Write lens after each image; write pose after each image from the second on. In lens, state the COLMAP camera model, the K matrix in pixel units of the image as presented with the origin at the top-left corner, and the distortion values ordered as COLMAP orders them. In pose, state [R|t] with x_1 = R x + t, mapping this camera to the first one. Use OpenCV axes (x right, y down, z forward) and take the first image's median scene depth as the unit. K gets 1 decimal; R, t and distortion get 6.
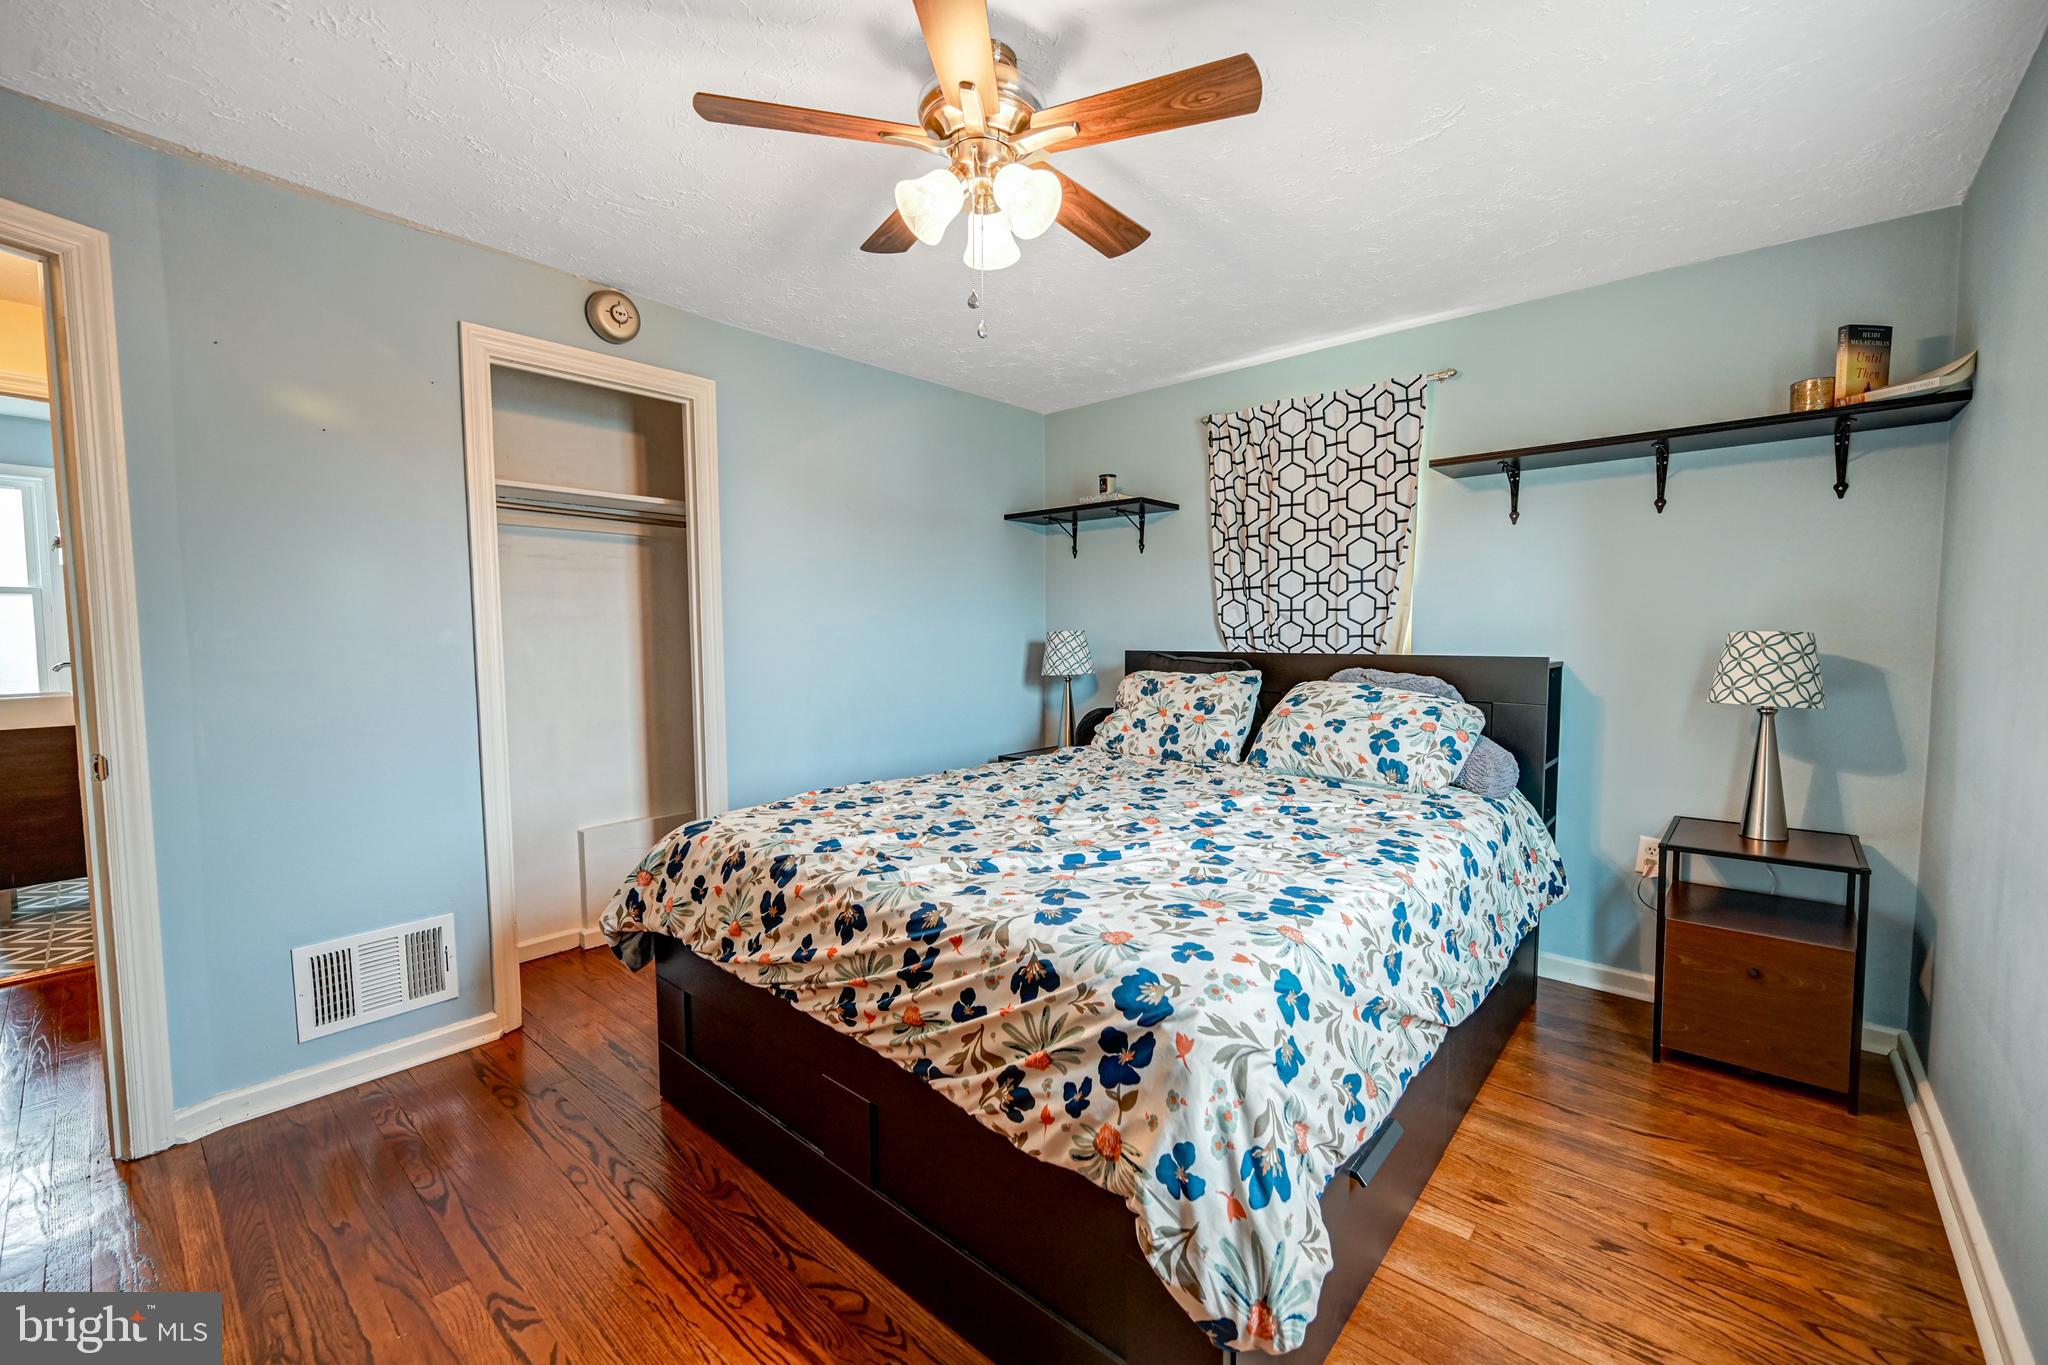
lens RADIAL K [[838.9, 0, 1030.6], [0, 838.9, 686.2], [0, 0, 1]] dist [0.000496, -0.000045]
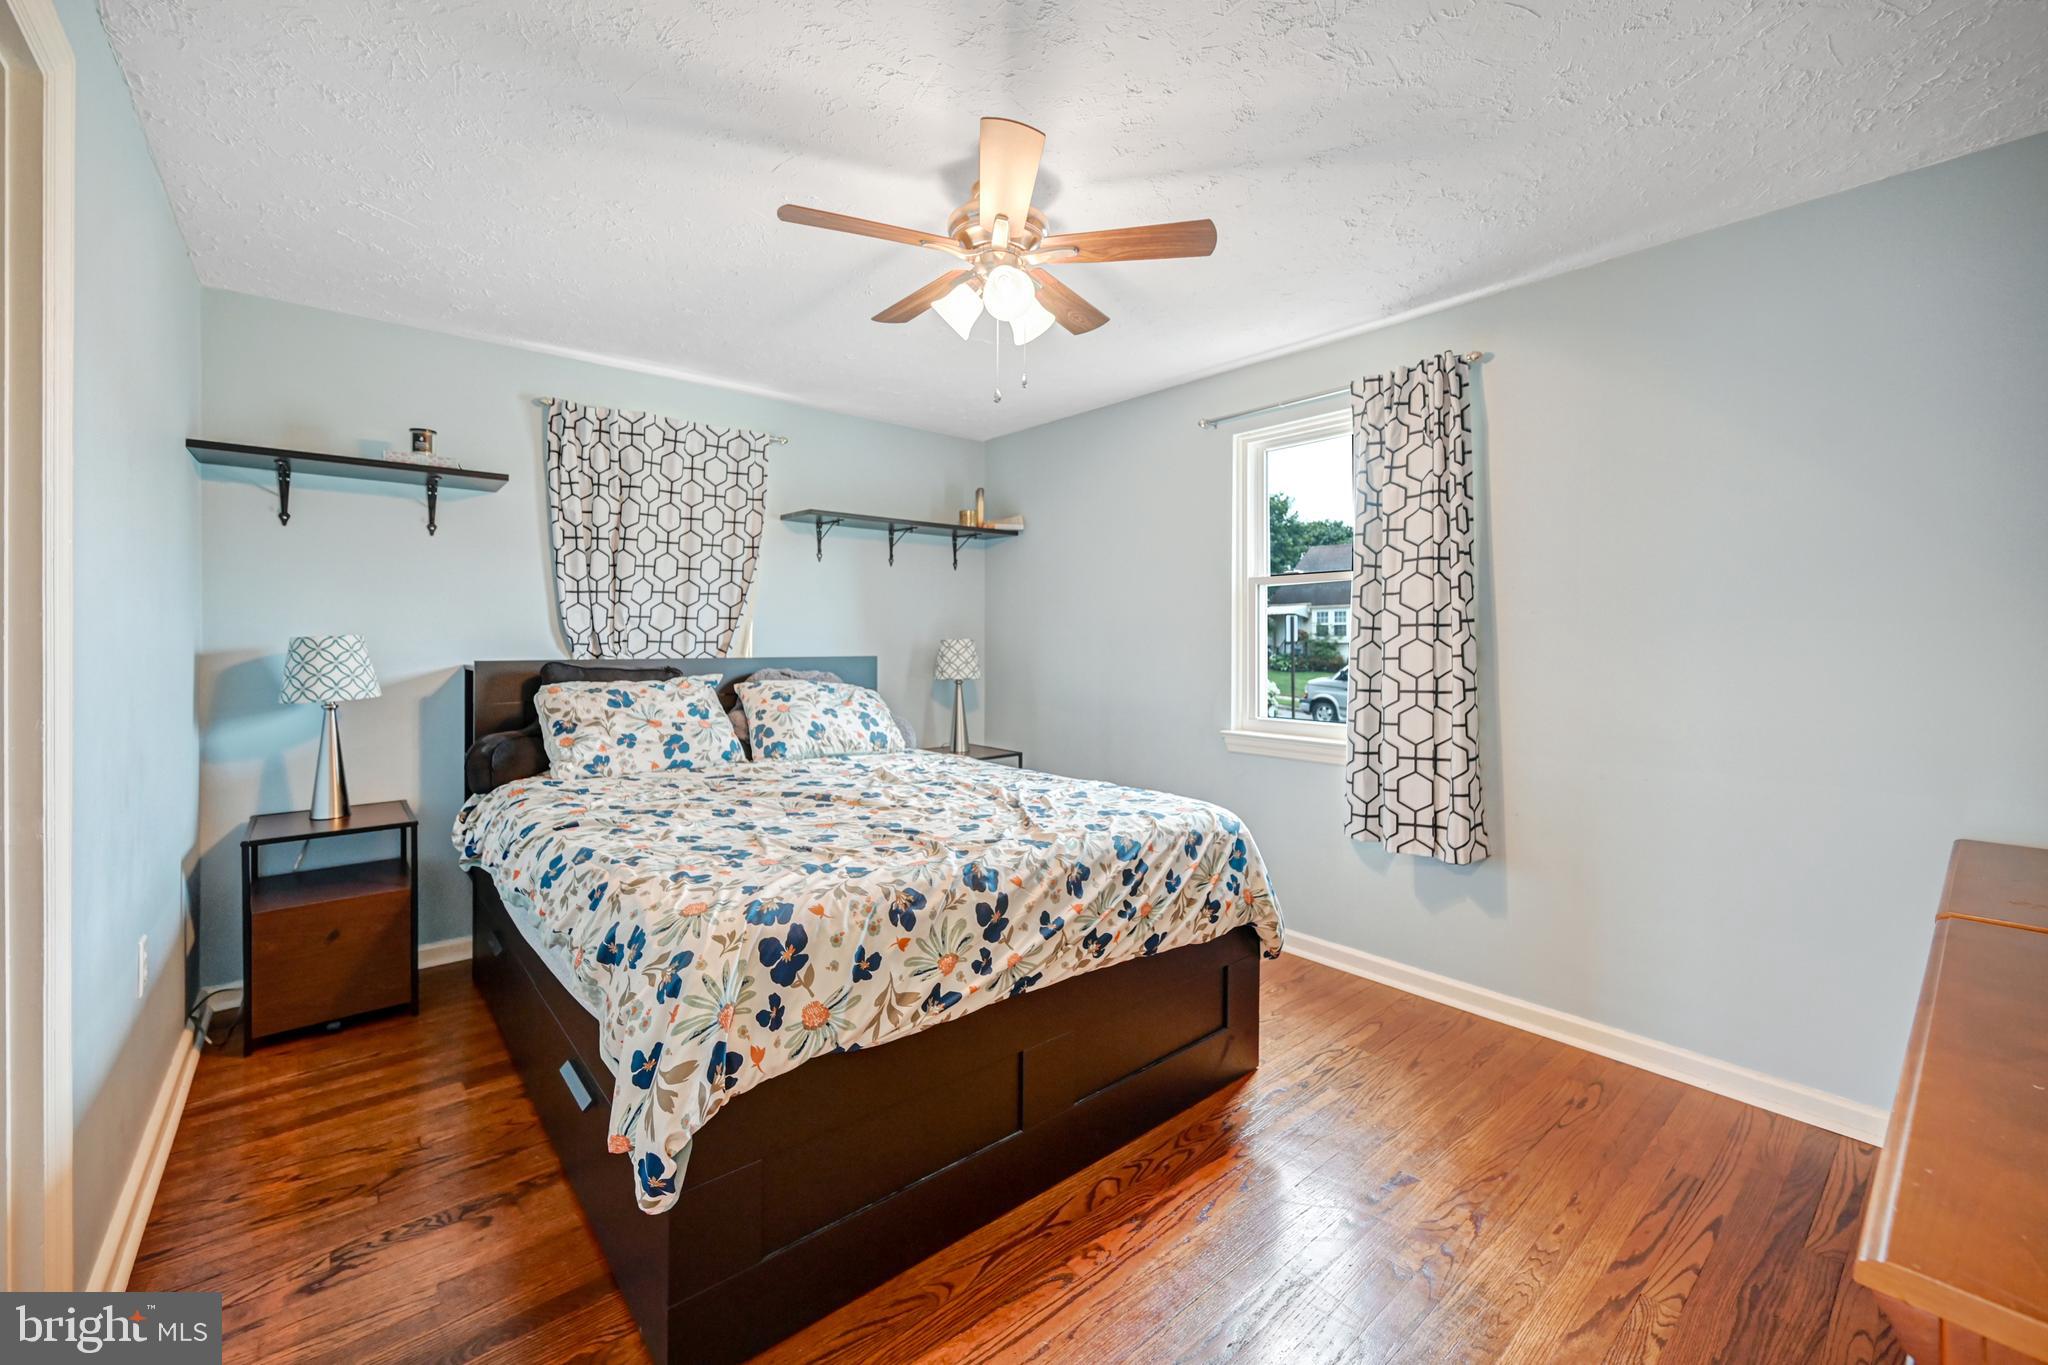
lens RADIAL K [[847.8, 0, 1031.7], [0, 847.8, 642.1], [0, 0, 1]] dist [0.001130, 0.000066]
pose [[0.127624, 0.000005, 0.991823, -0.844348], [0.061881, 0.998052, -0.007967, -0.029667], [-0.989890, 0.062391, 0.127375, 0.527416]]
